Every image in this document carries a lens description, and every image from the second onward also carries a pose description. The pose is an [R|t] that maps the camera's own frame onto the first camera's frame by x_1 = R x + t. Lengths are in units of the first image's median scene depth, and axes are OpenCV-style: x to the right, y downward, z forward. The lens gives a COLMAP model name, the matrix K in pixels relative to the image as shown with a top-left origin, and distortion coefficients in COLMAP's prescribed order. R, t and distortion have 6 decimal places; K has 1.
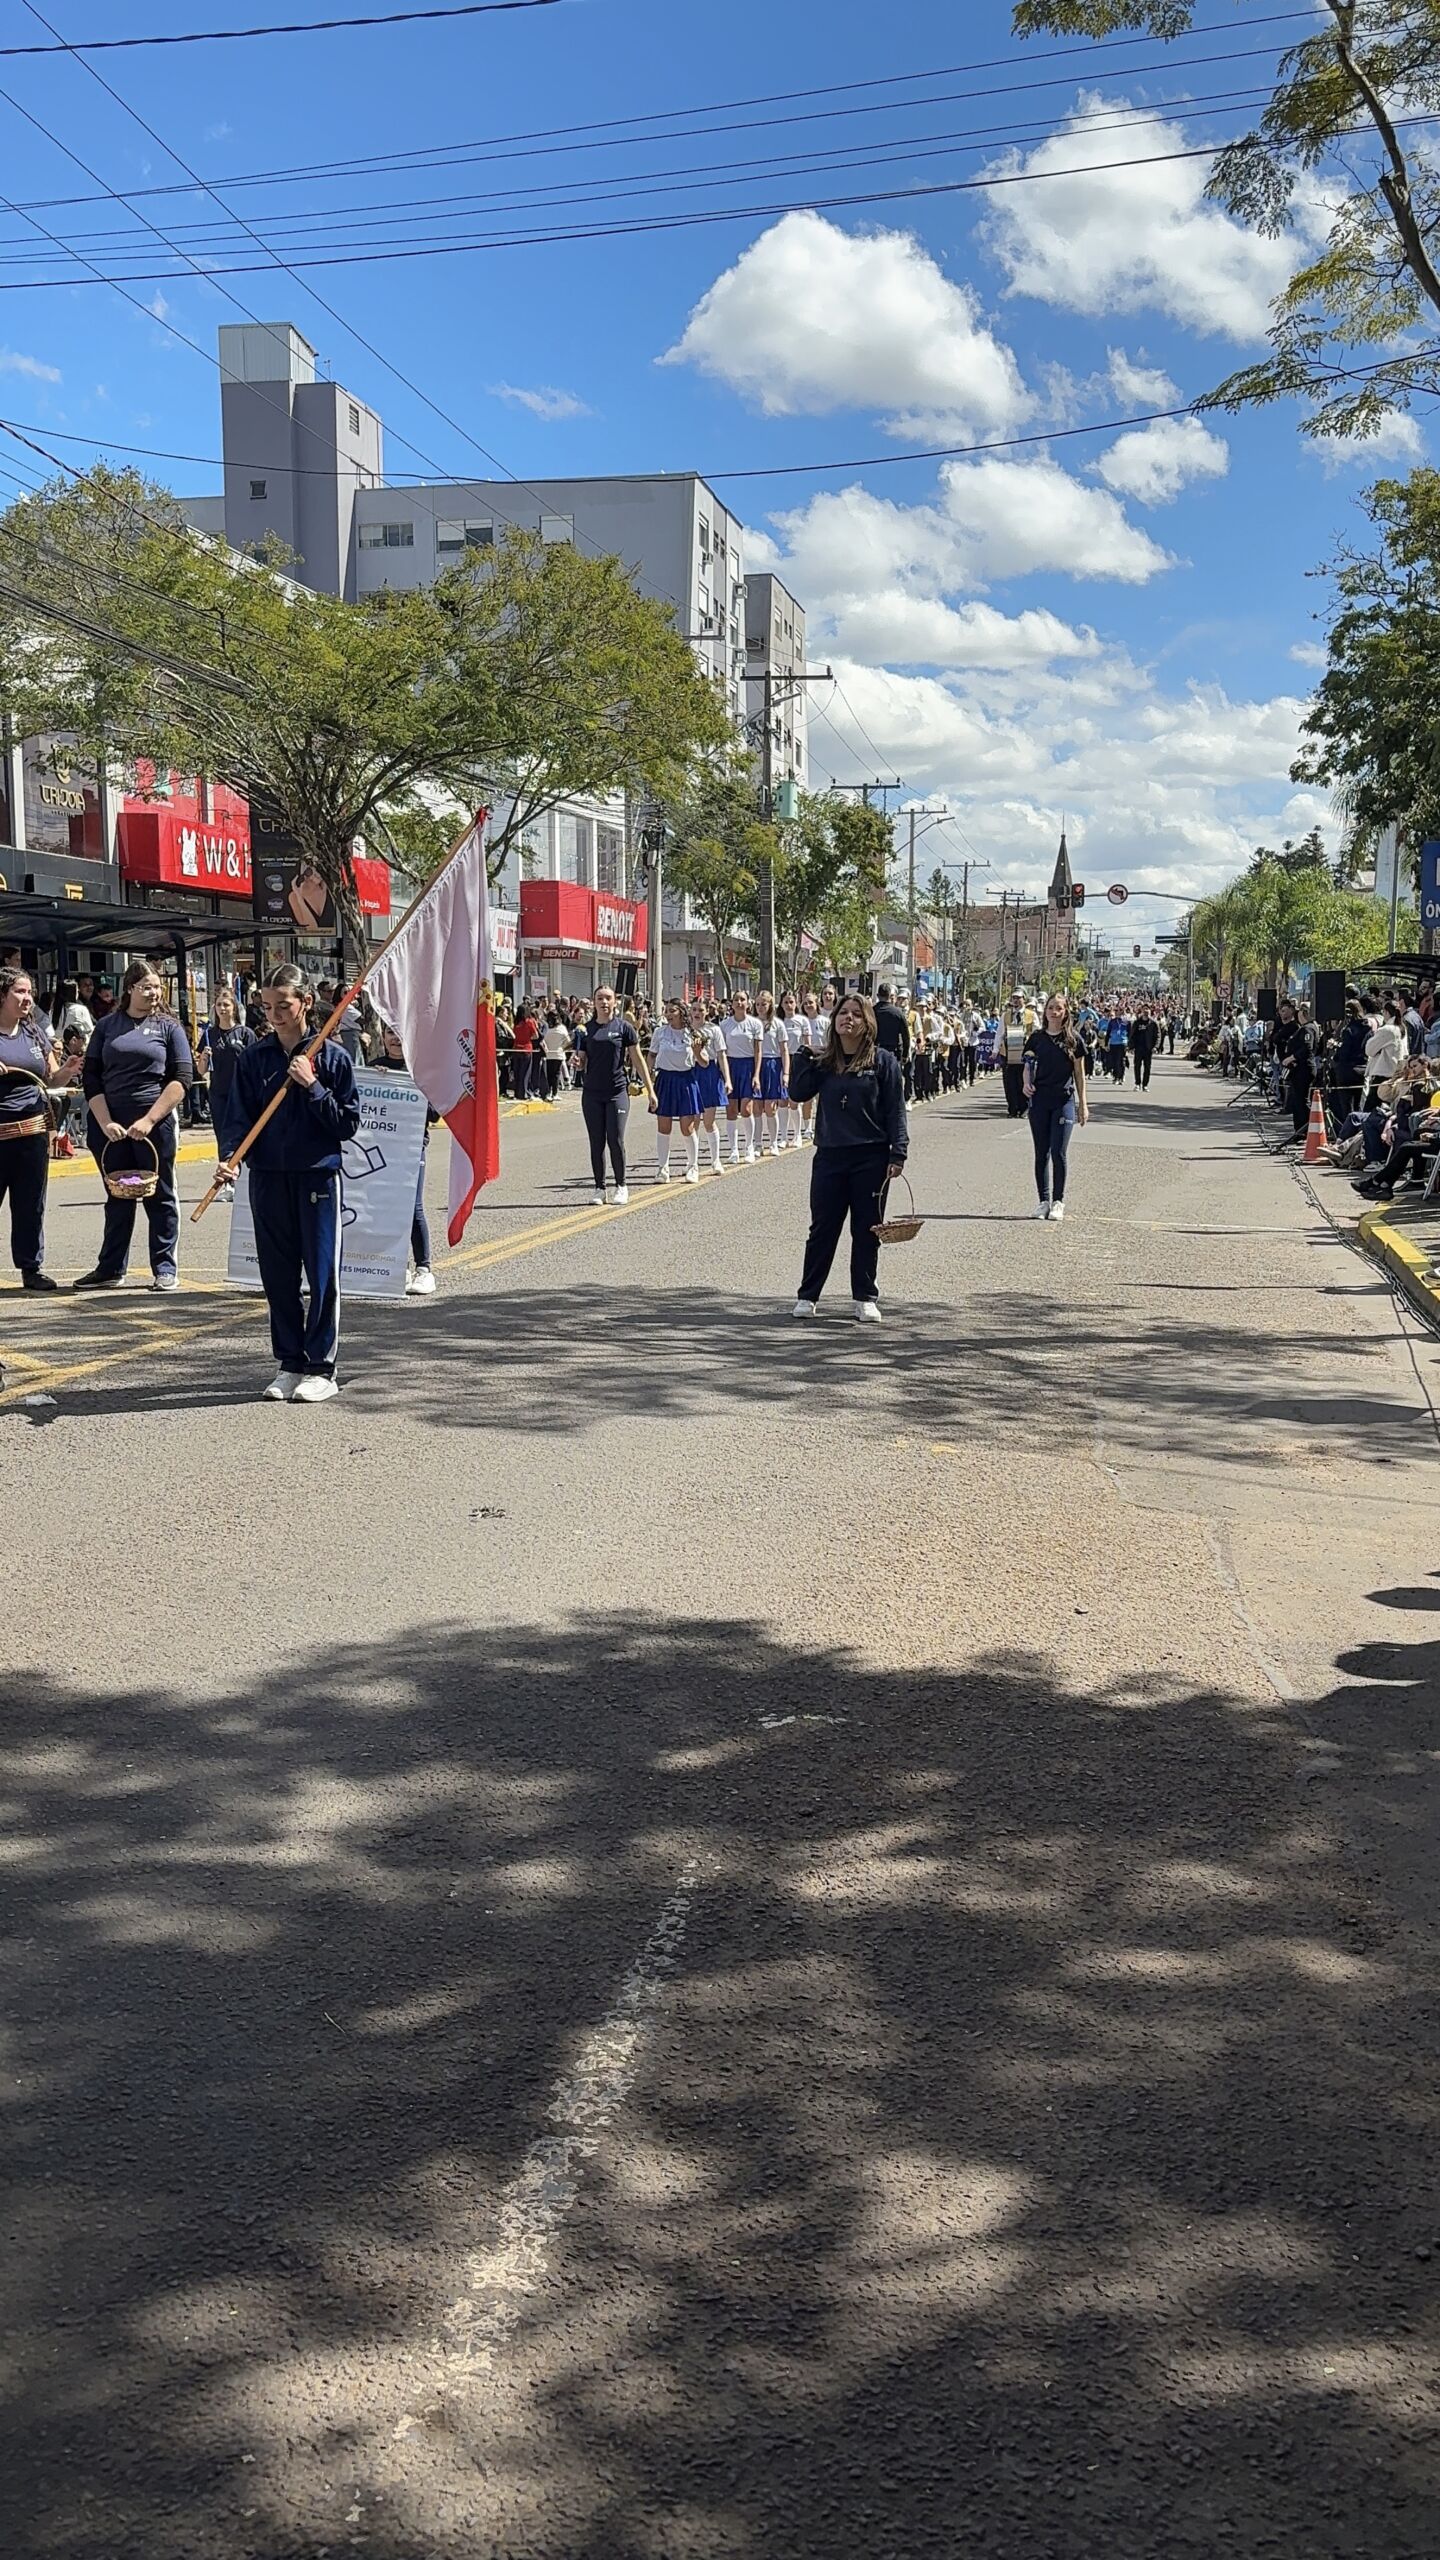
lens RADIAL K [[2527.5, 0, 726.3], [0, 2527.5, 1336.0], [0, 0, 1]] dist [0.157673, -0.013729]
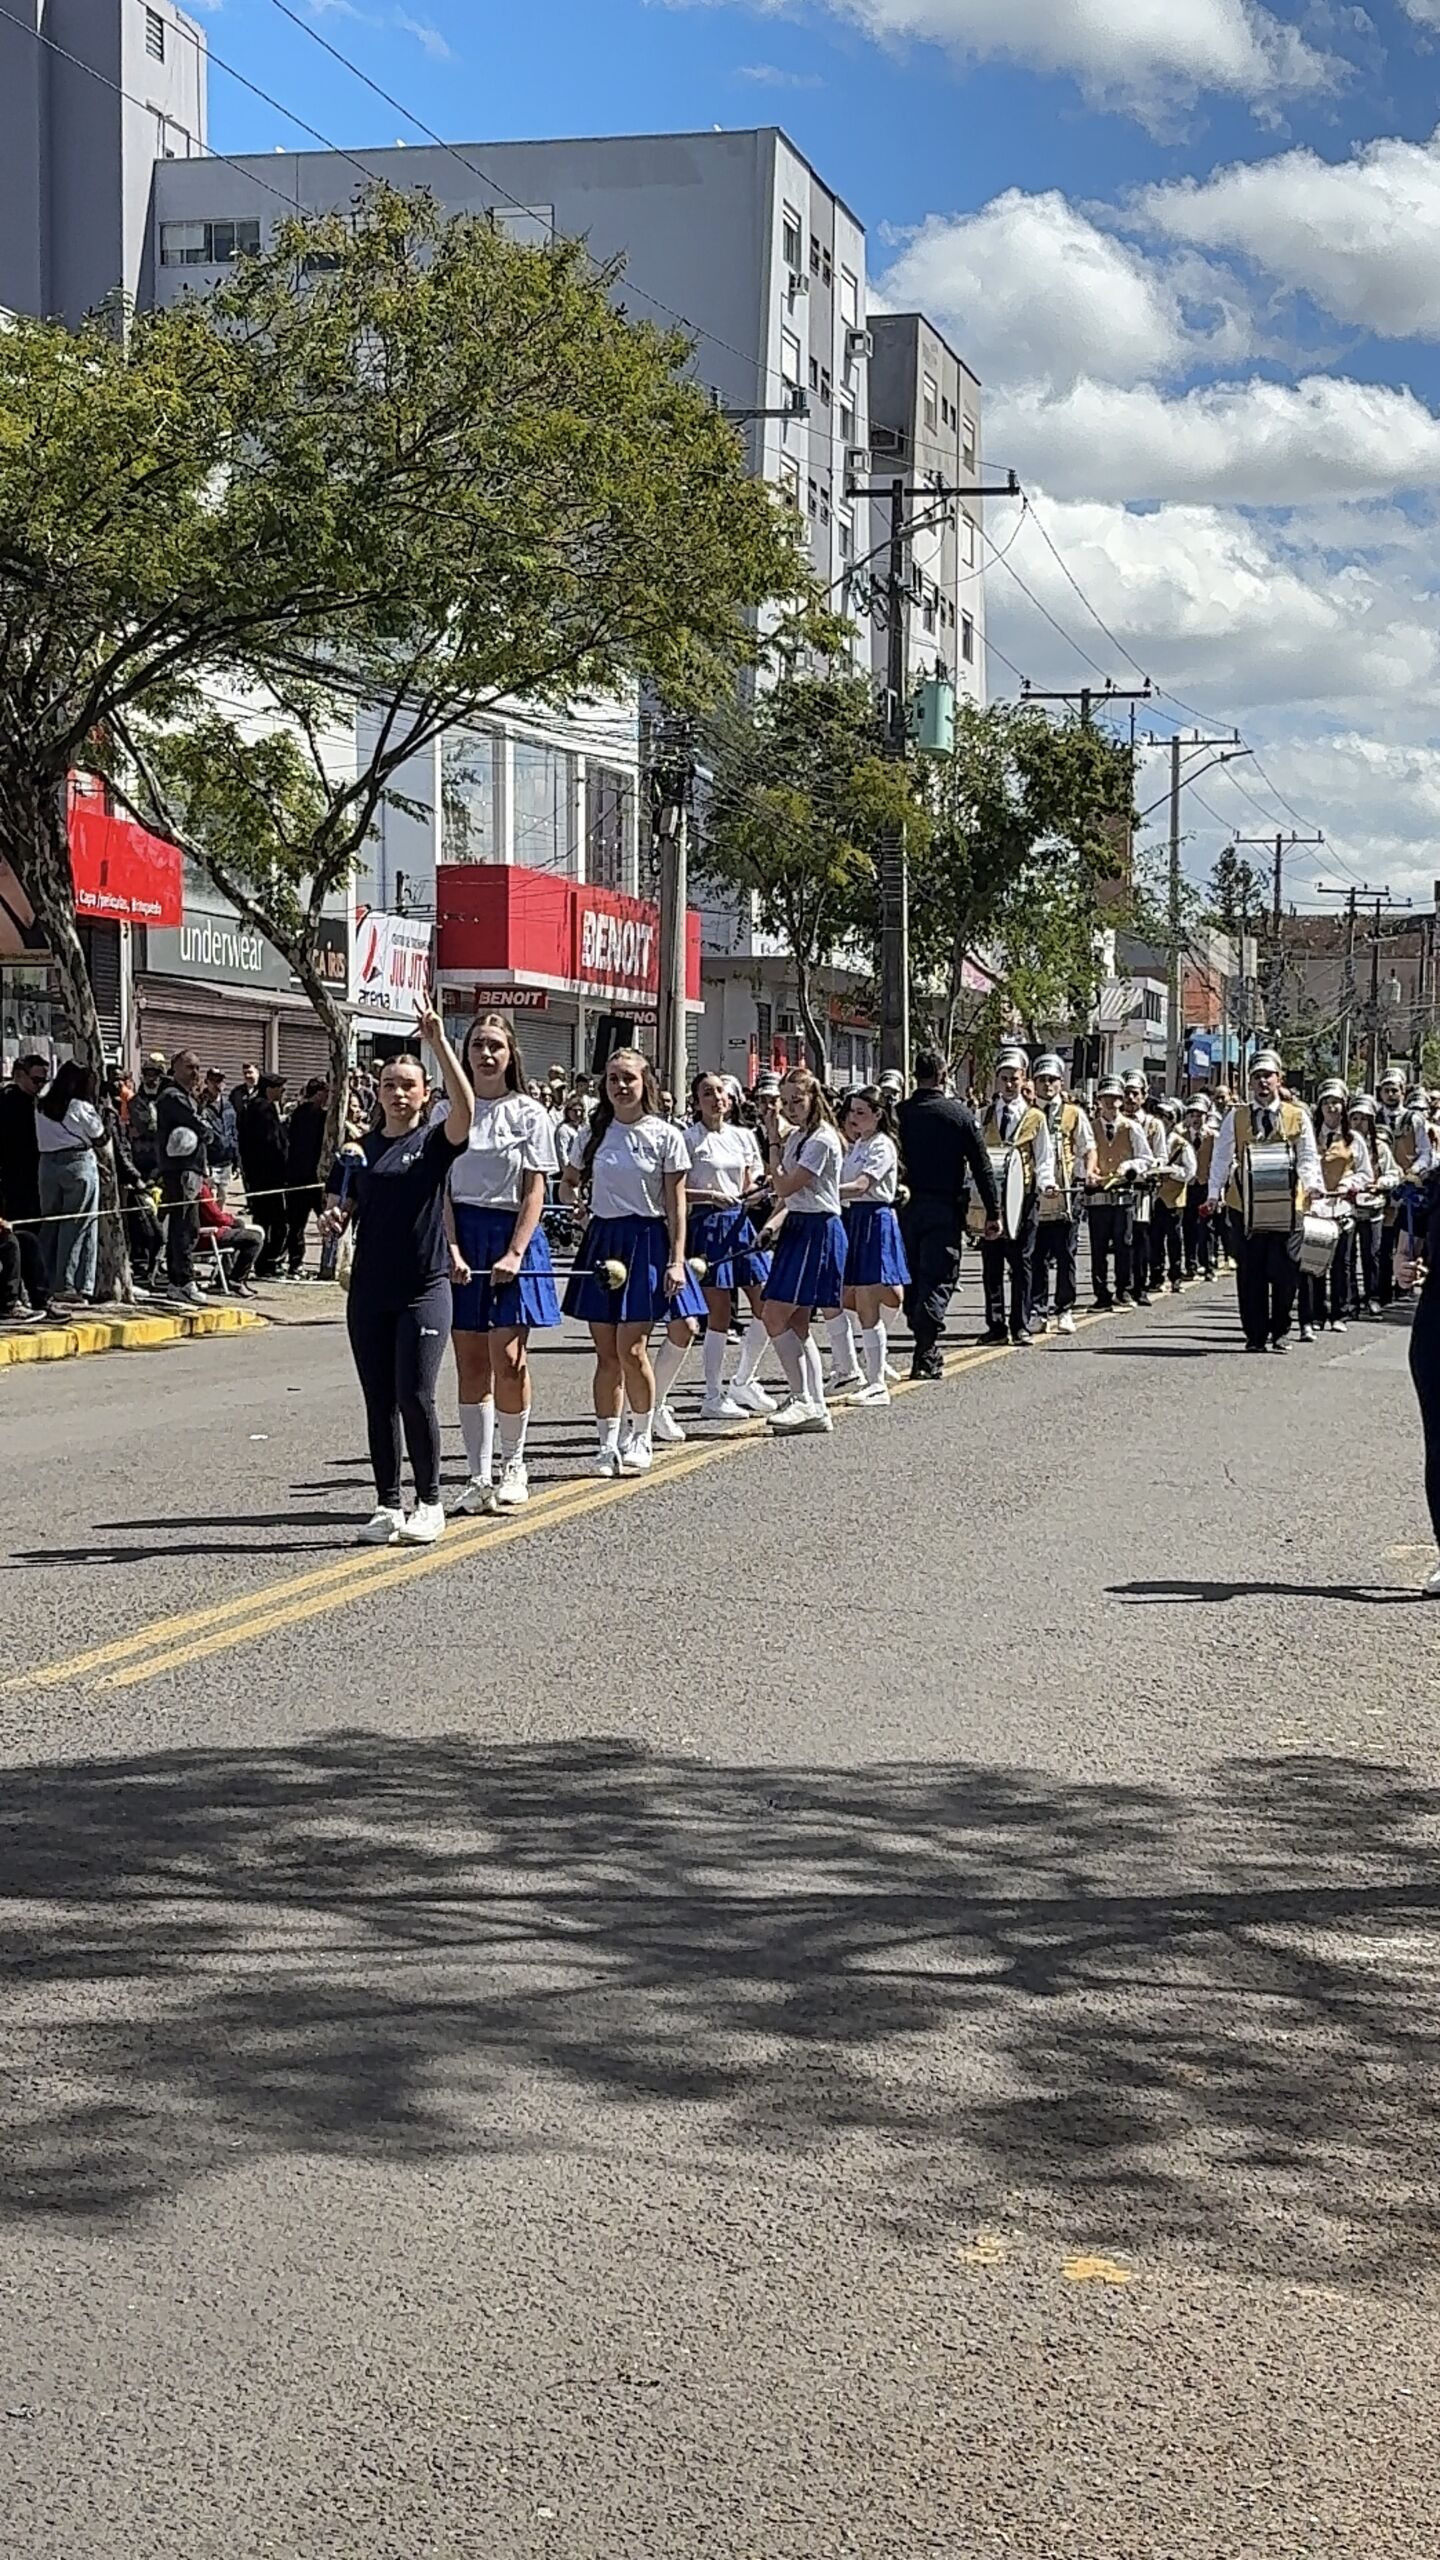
lens RADIAL K [[4482.7, 0, 720.0], [0, 4482.7, 1280.0], [0, 0, 1]] dist [0.226518, 0.237910]
pose [[0.999393, 0.006207, -0.034283, 0.012687], [-0.009173, 0.996161, -0.087058, -0.010979], [0.033611, 0.087320, 0.995613, 0.073551]]
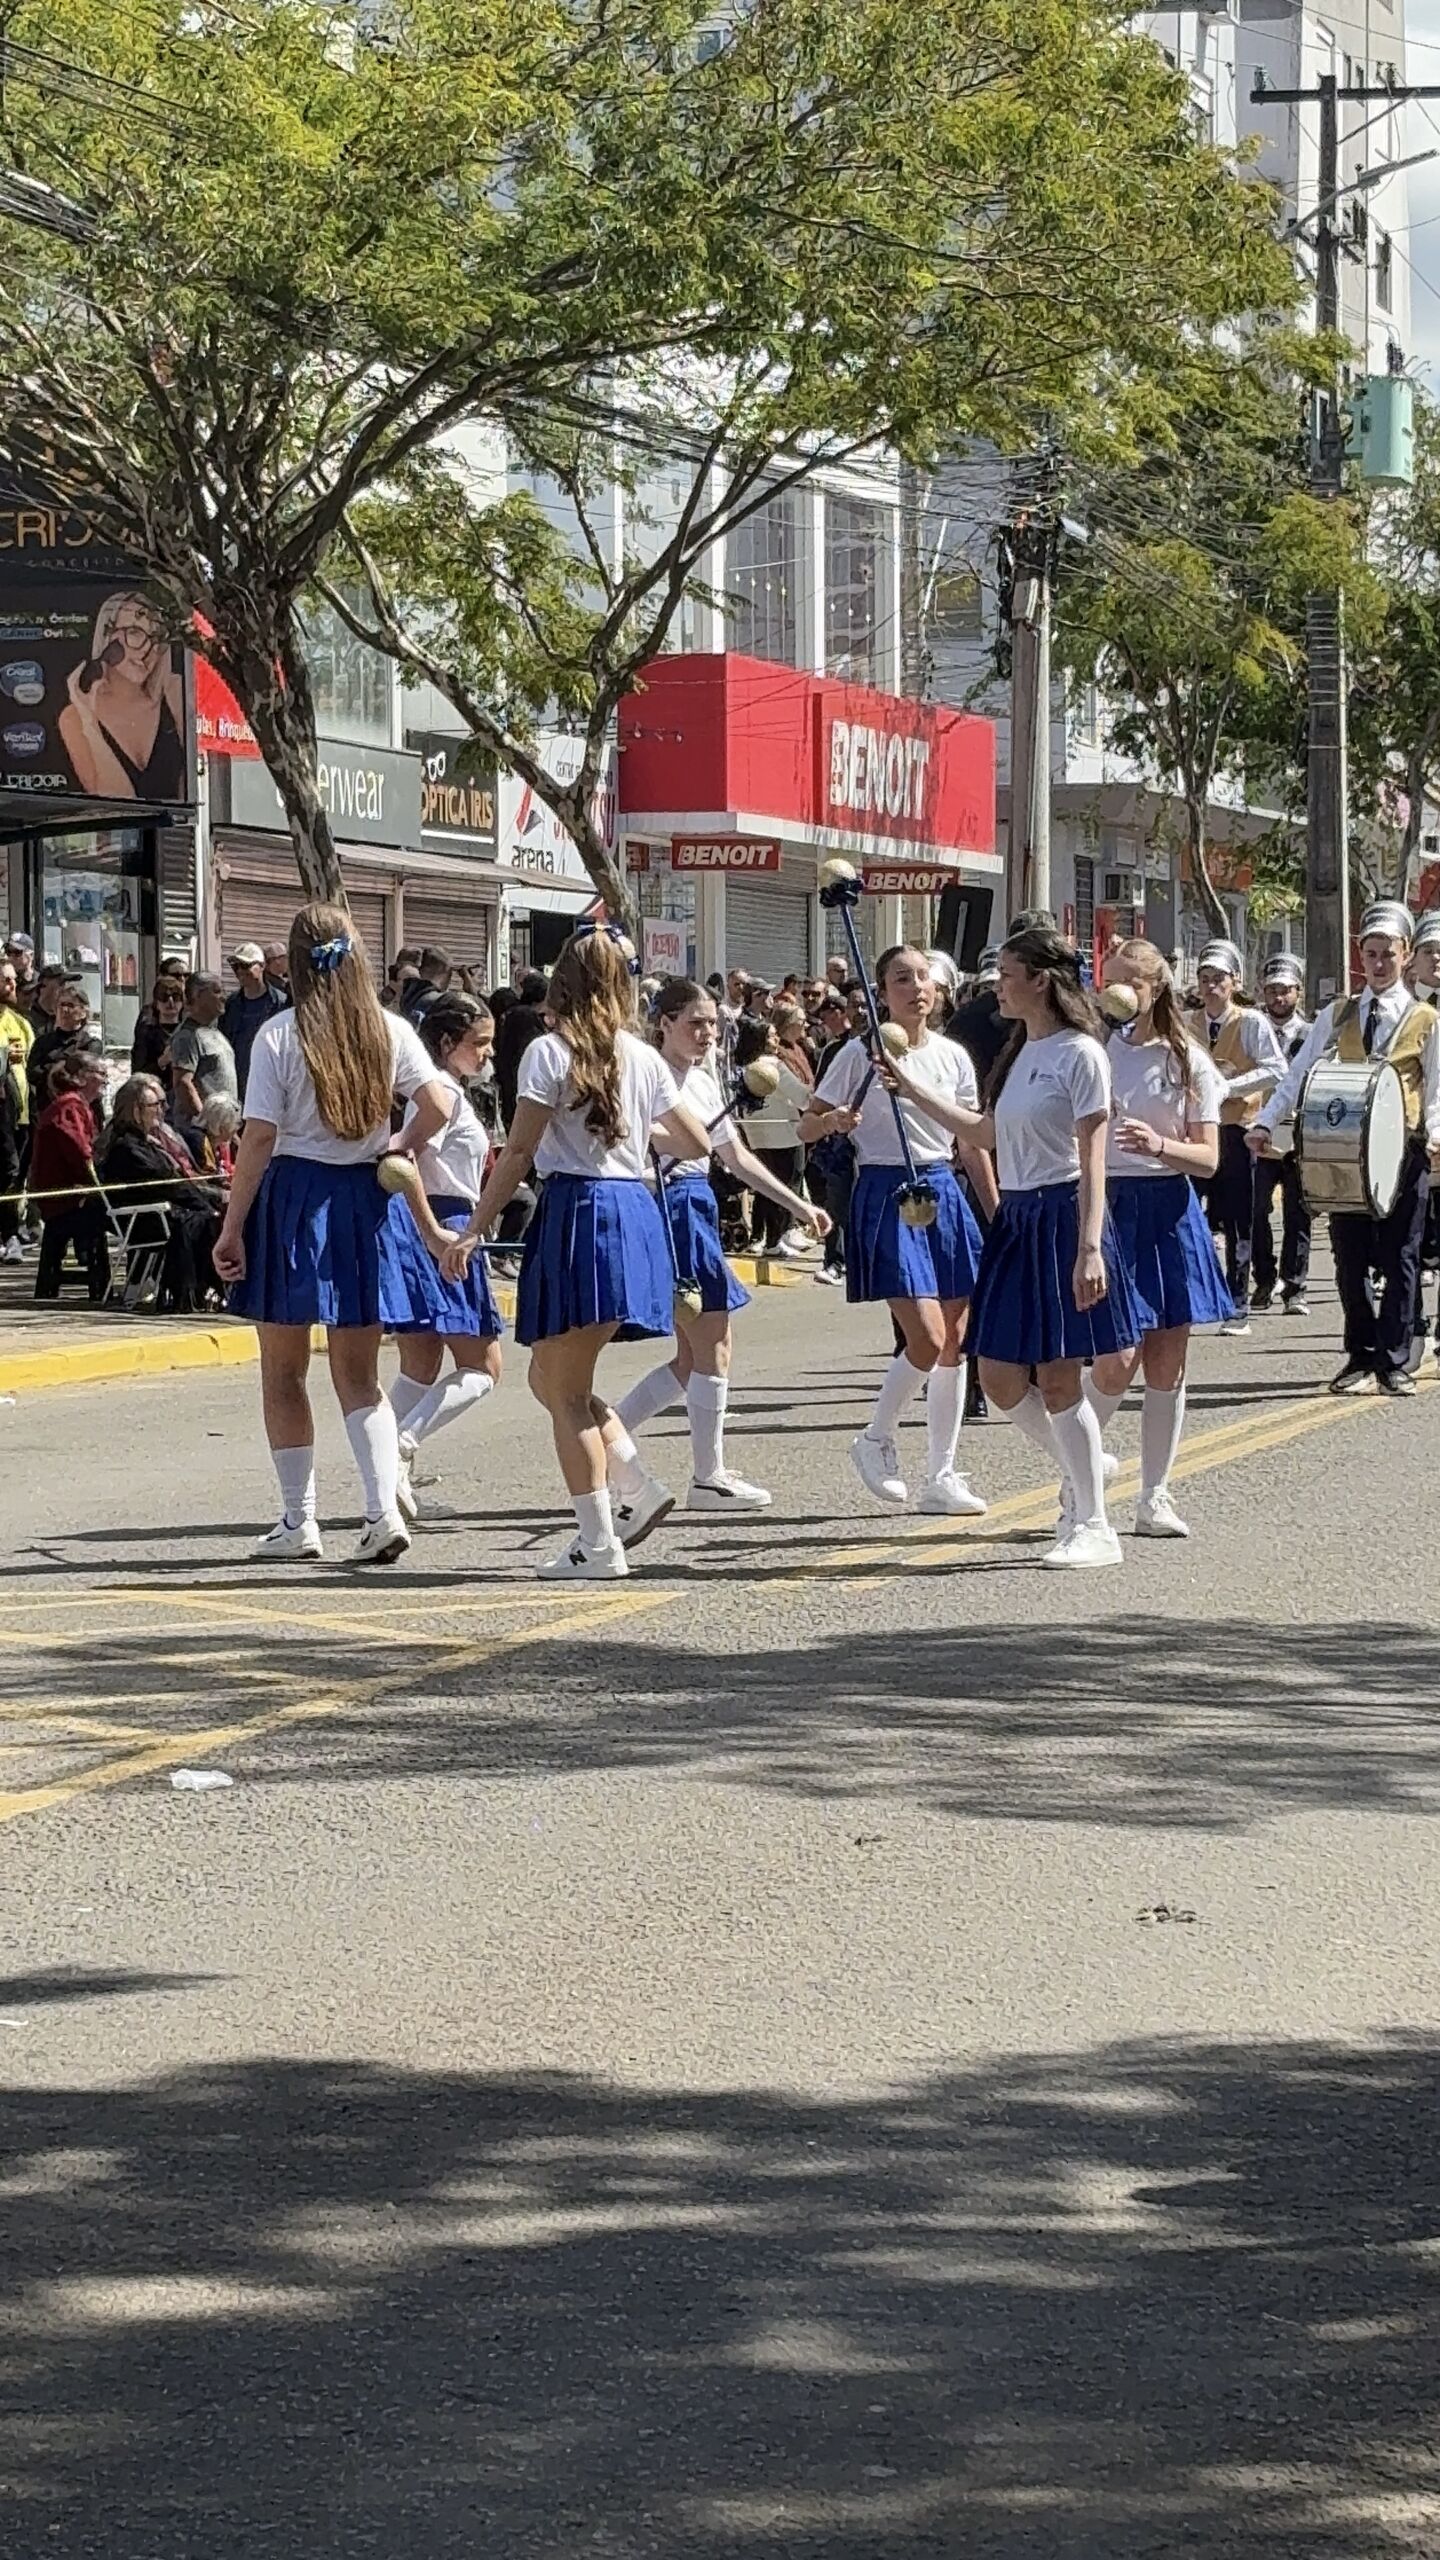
lens RADIAL K [[8468.4, 0, 720.0], [0, 8468.4, 1280.0], [0, 0, 1]] dist [0.494493, -0.662573]
pose [[0.999319, -0.003164, -0.036755, -0.026062], [-0.000380, 0.995380, -0.096012, 0.023341], [0.036889, 0.095960, 0.994701, -0.184294]]
